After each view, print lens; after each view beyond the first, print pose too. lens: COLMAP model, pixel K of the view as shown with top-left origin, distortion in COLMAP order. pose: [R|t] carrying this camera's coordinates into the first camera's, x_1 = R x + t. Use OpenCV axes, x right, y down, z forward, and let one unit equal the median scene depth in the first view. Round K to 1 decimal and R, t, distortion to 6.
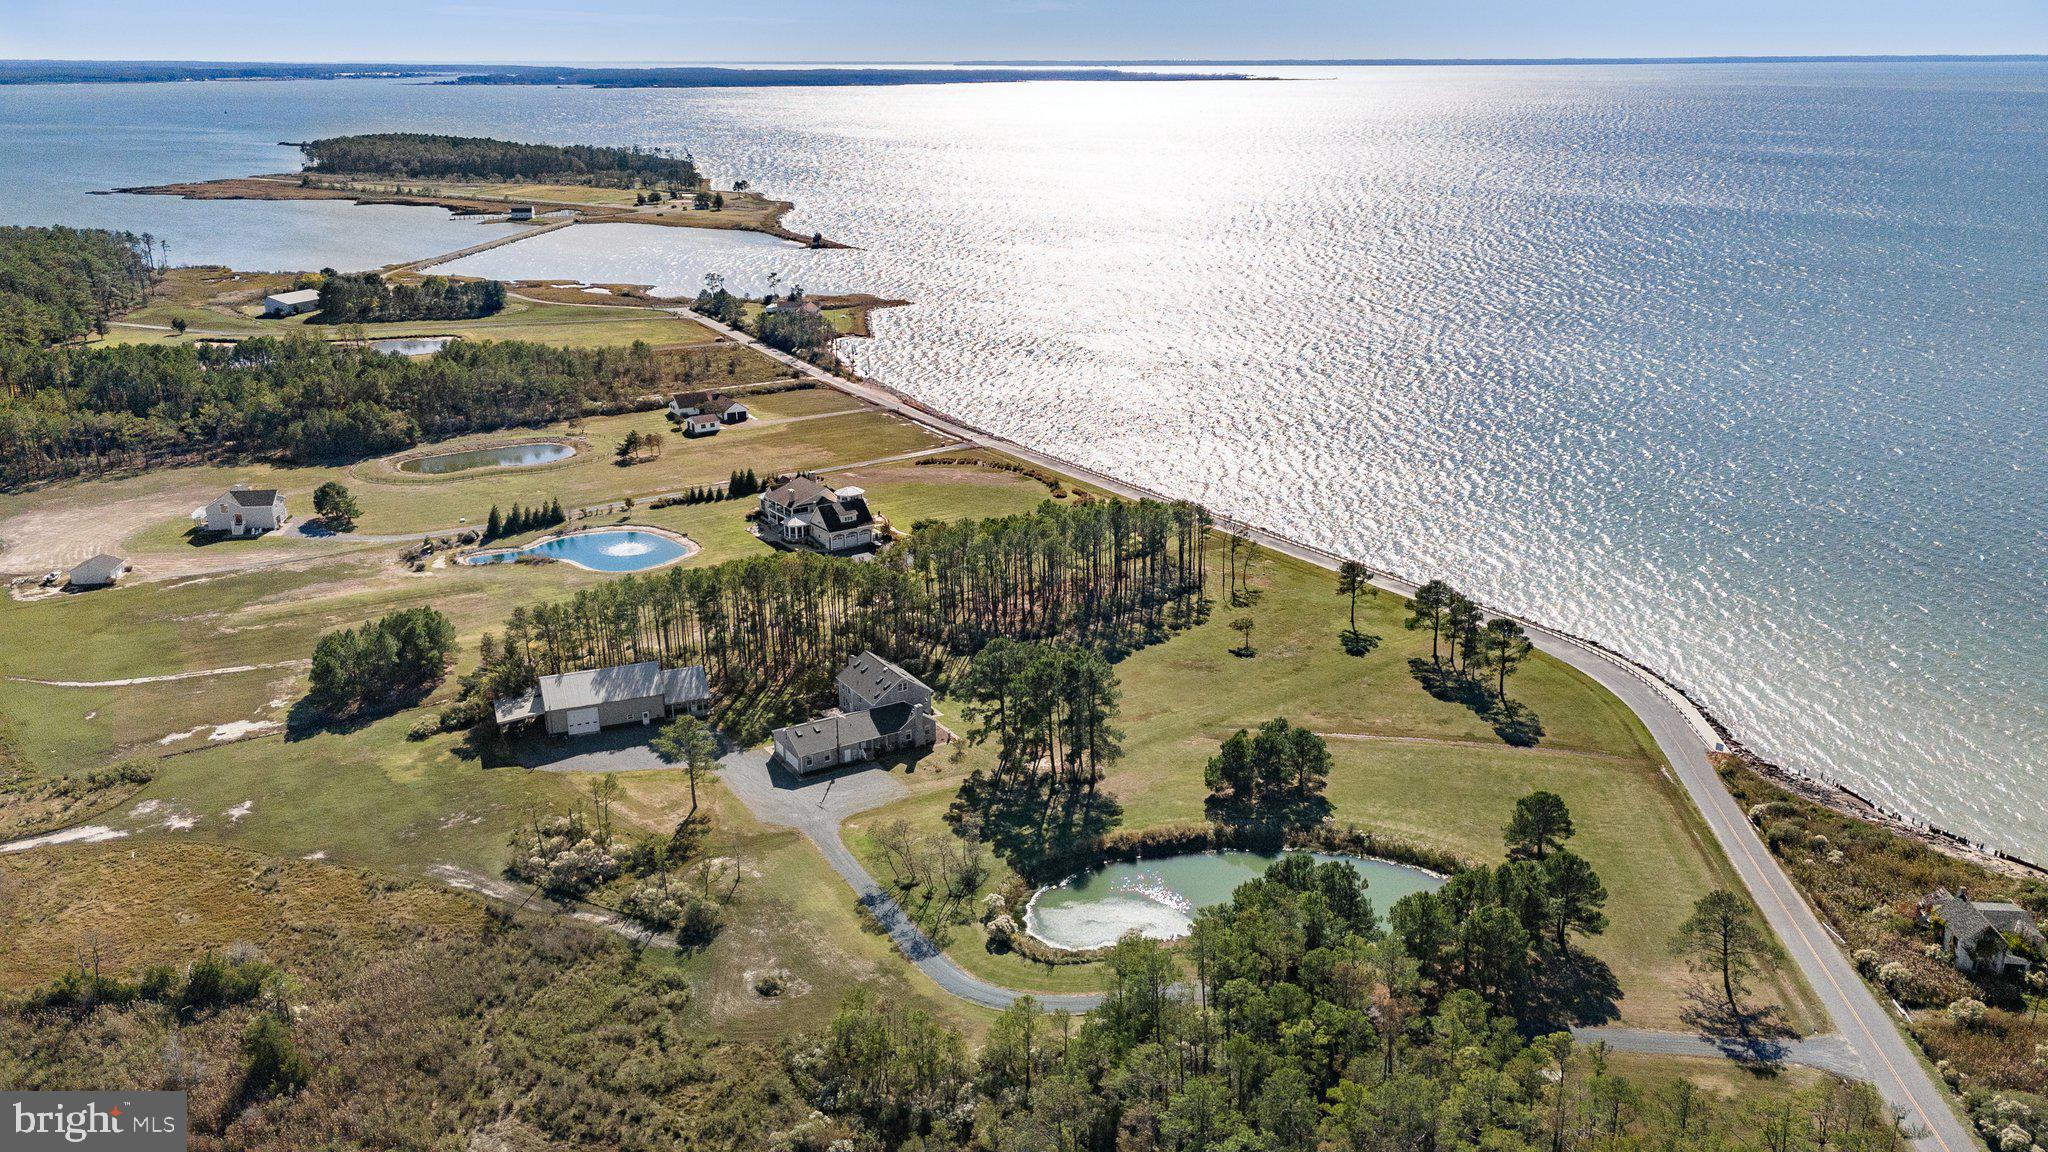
lens RADIAL K [[1543.2, 0, 1031.0], [0, 1543.2, 592.2], [0, 0, 1]] dist [0.085009, -0.087666]
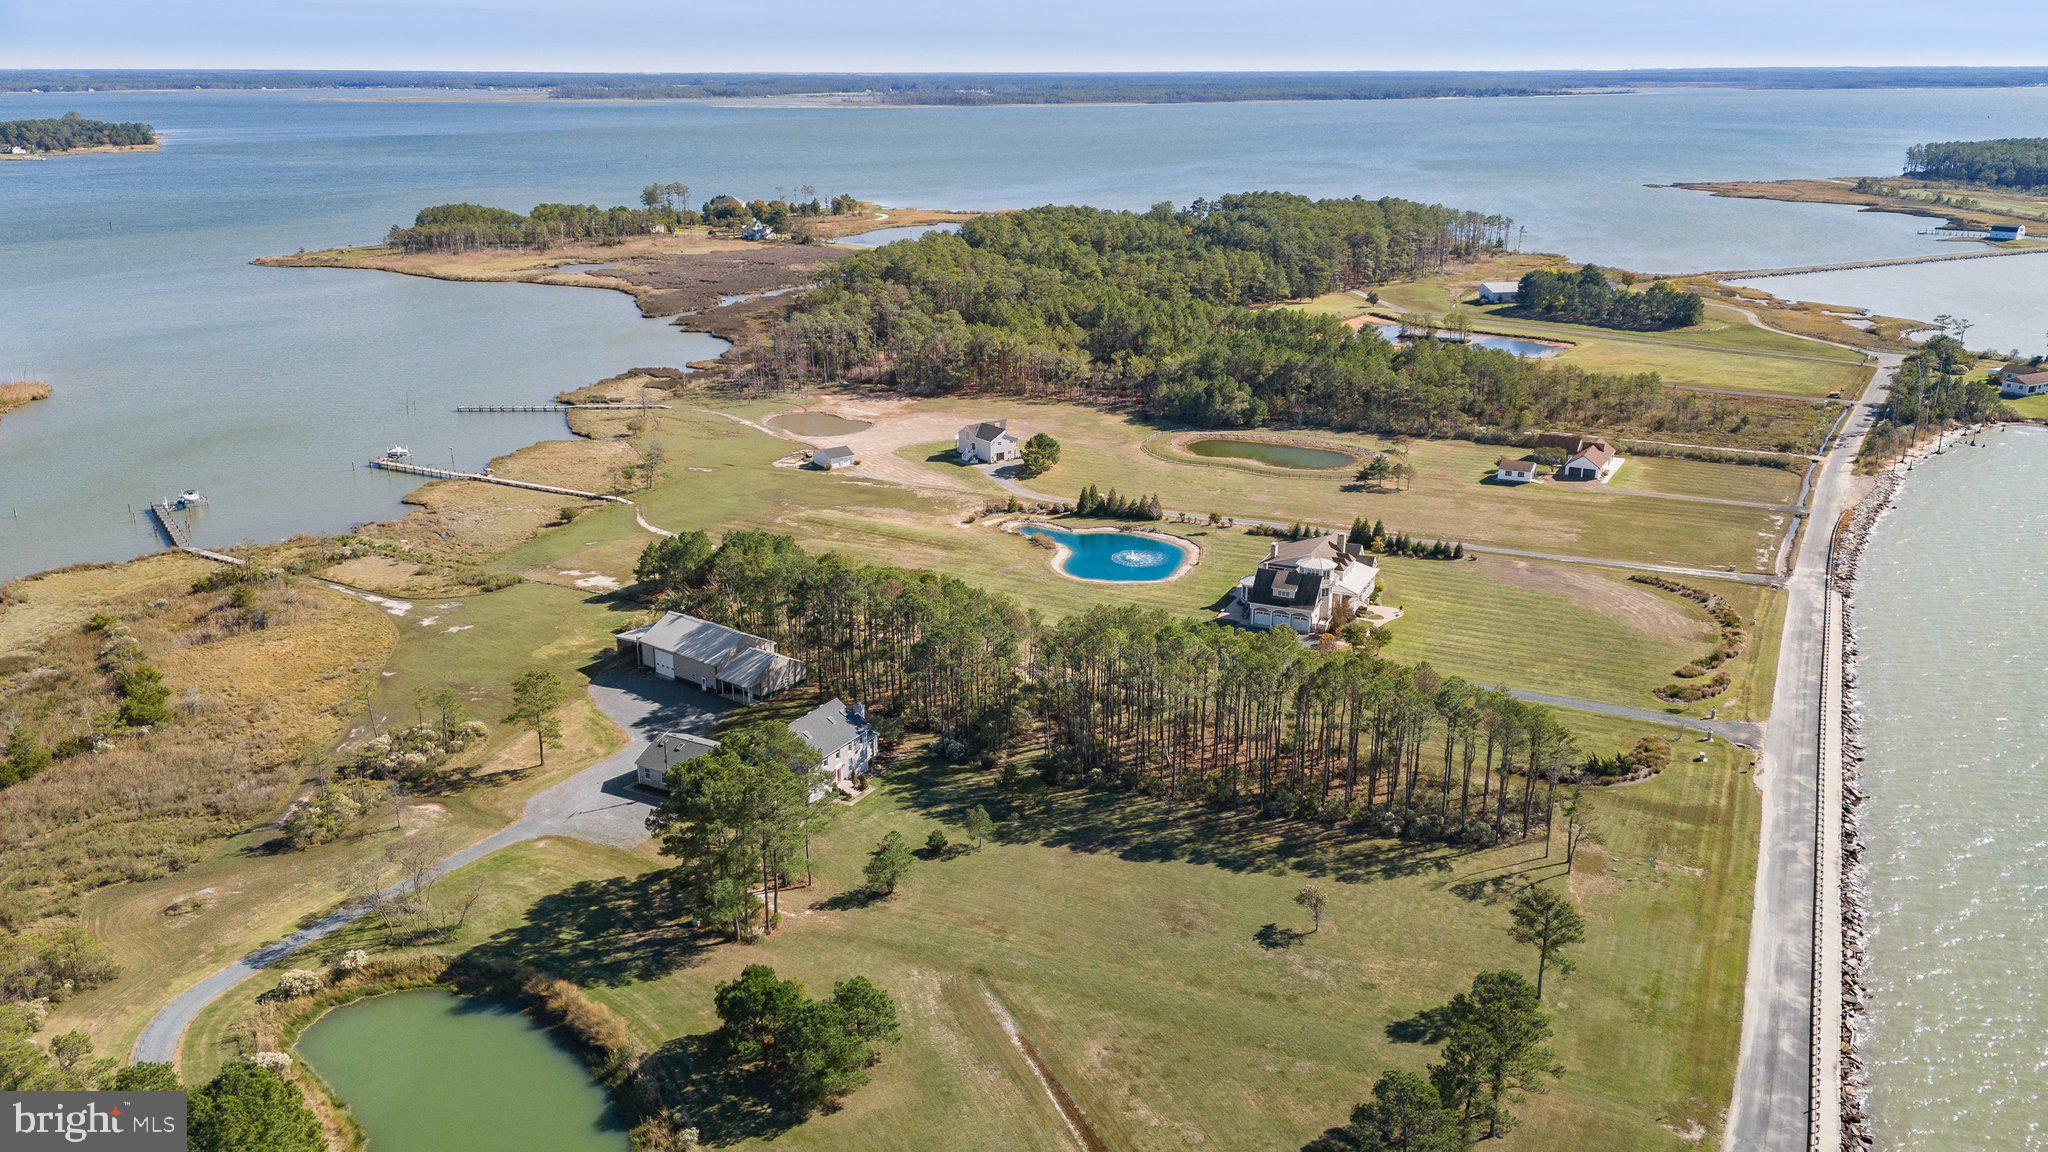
lens RADIAL K [[1543.2, 0, 1028.0], [0, 1543.2, 591.7], [0, 0, 1]] dist [0.085009, -0.087666]
pose [[0.481028, 0.277790, -0.831532, 0.433661], [-0.281989, 0.947096, 0.153270, -0.121749], [0.830117, 0.160756, 0.533913, 0.432697]]
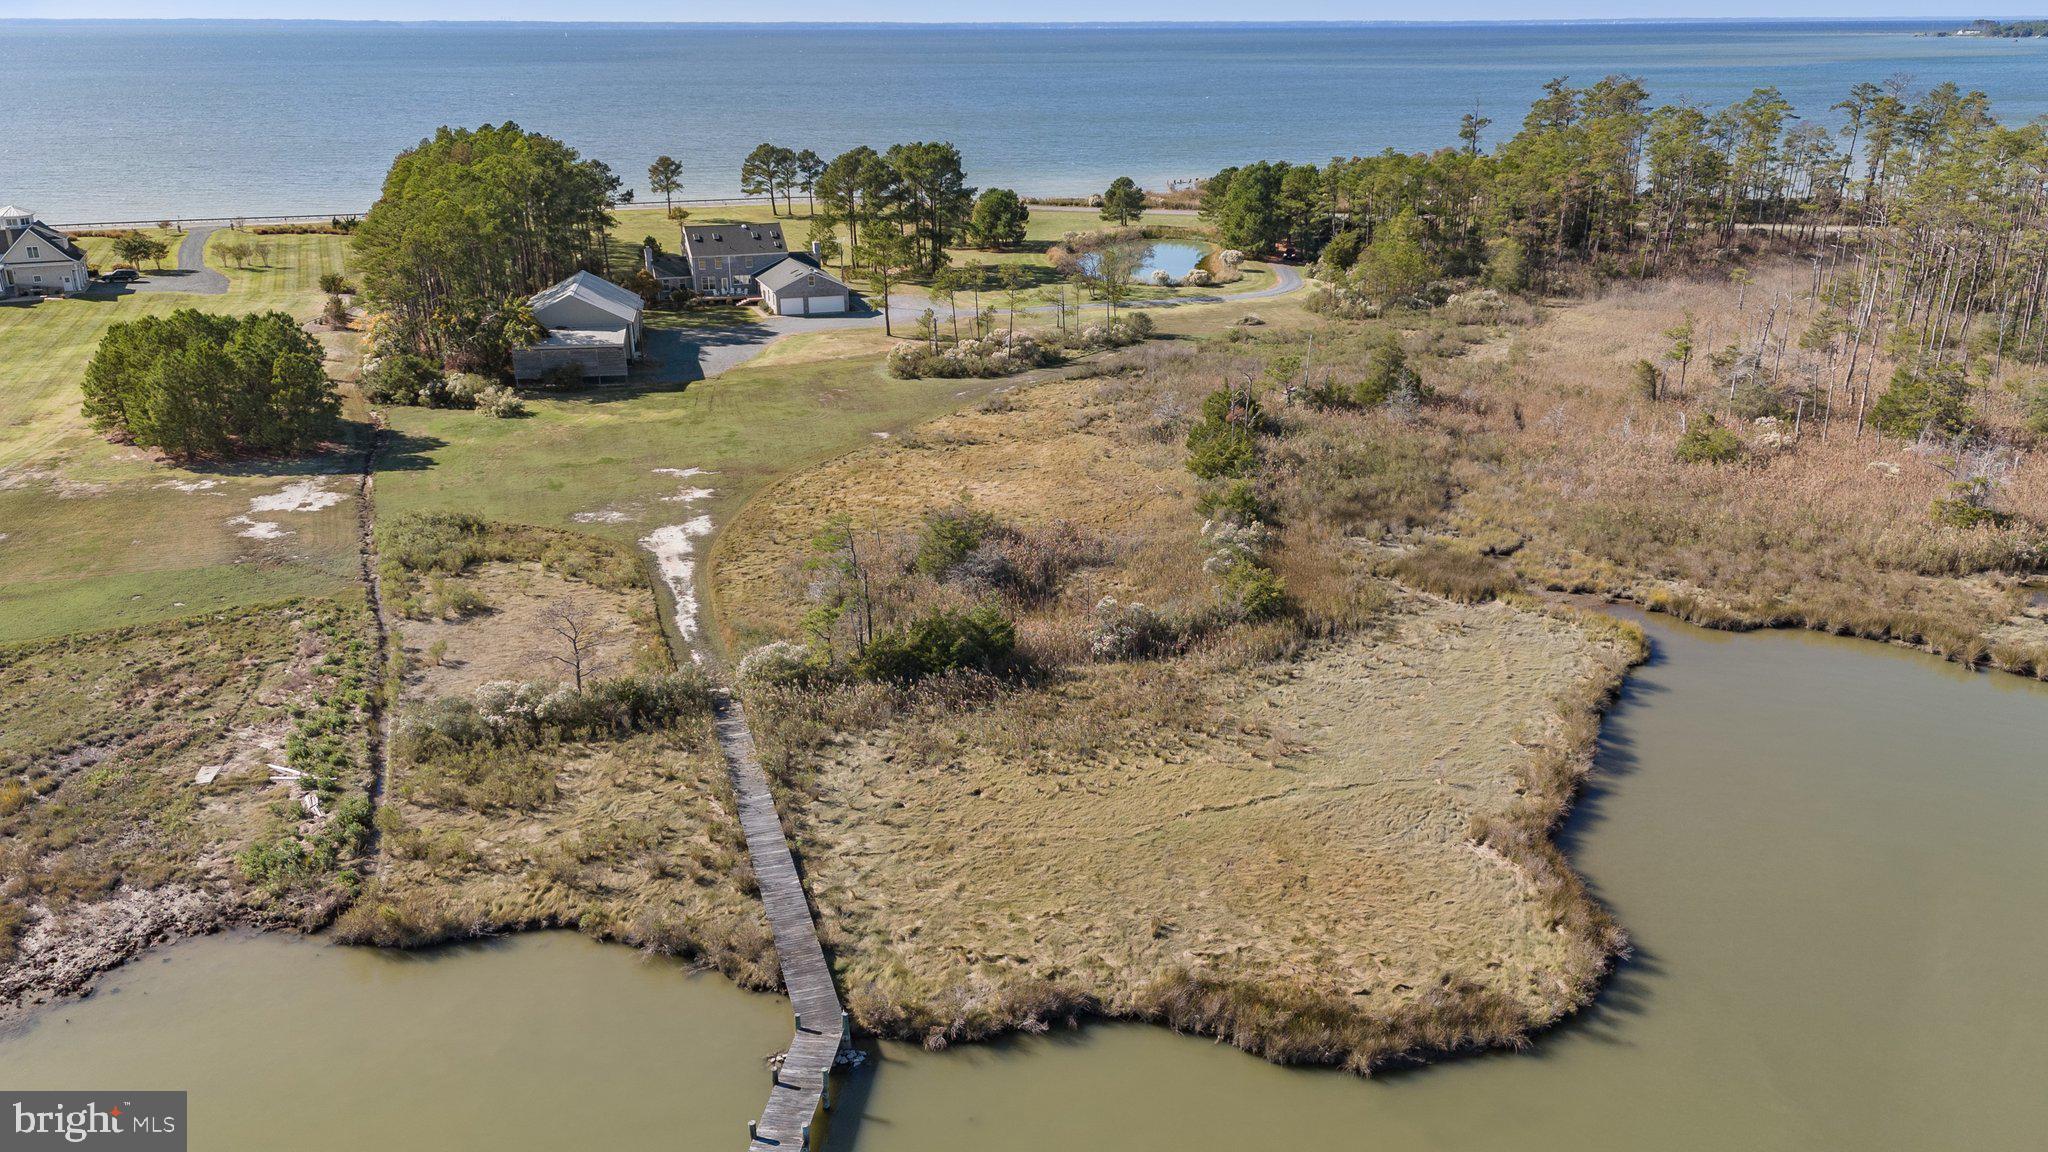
lens RADIAL K [[1543.2, 0, 1032.4], [0, 1543.2, 586.5], [0, 0, 1]] dist [0.085009, -0.087666]
pose [[0.208103, -0.340788, 0.916819, -0.637863], [0.331175, 0.906526, 0.261791, 0.039574], [-0.920335, 0.249148, 0.301511, 0.422329]]
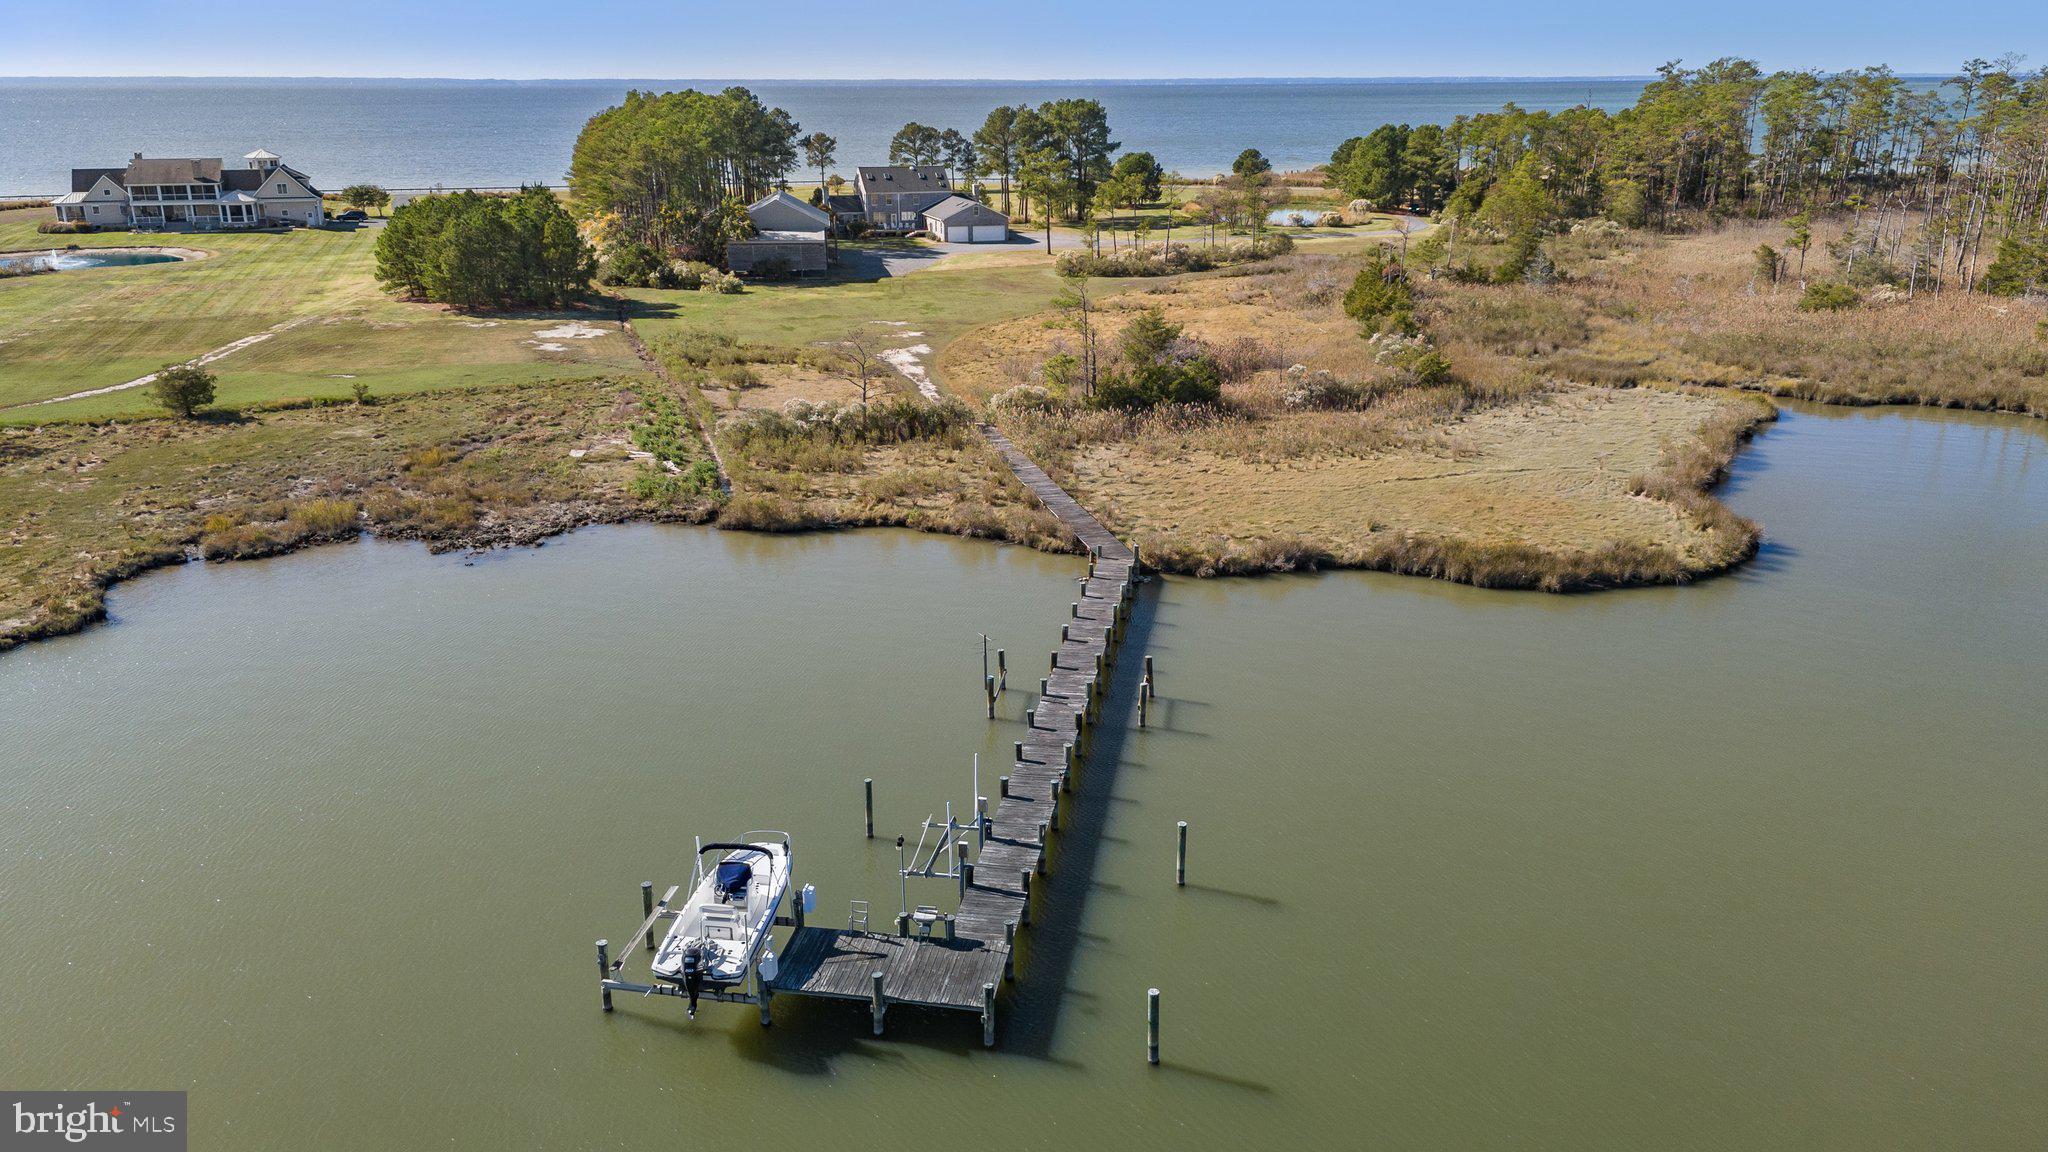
lens RADIAL K [[1543.2, 0, 1030.9], [0, 1543.2, 590.0], [0, 0, 1]] dist [0.085009, -0.087666]
pose [[0.263505, -0.307850, 0.914218, -0.702850], [0.327793, 0.919894, 0.215282, 0.072689], [-0.907258, 0.242947, 0.343307, 0.444036]]
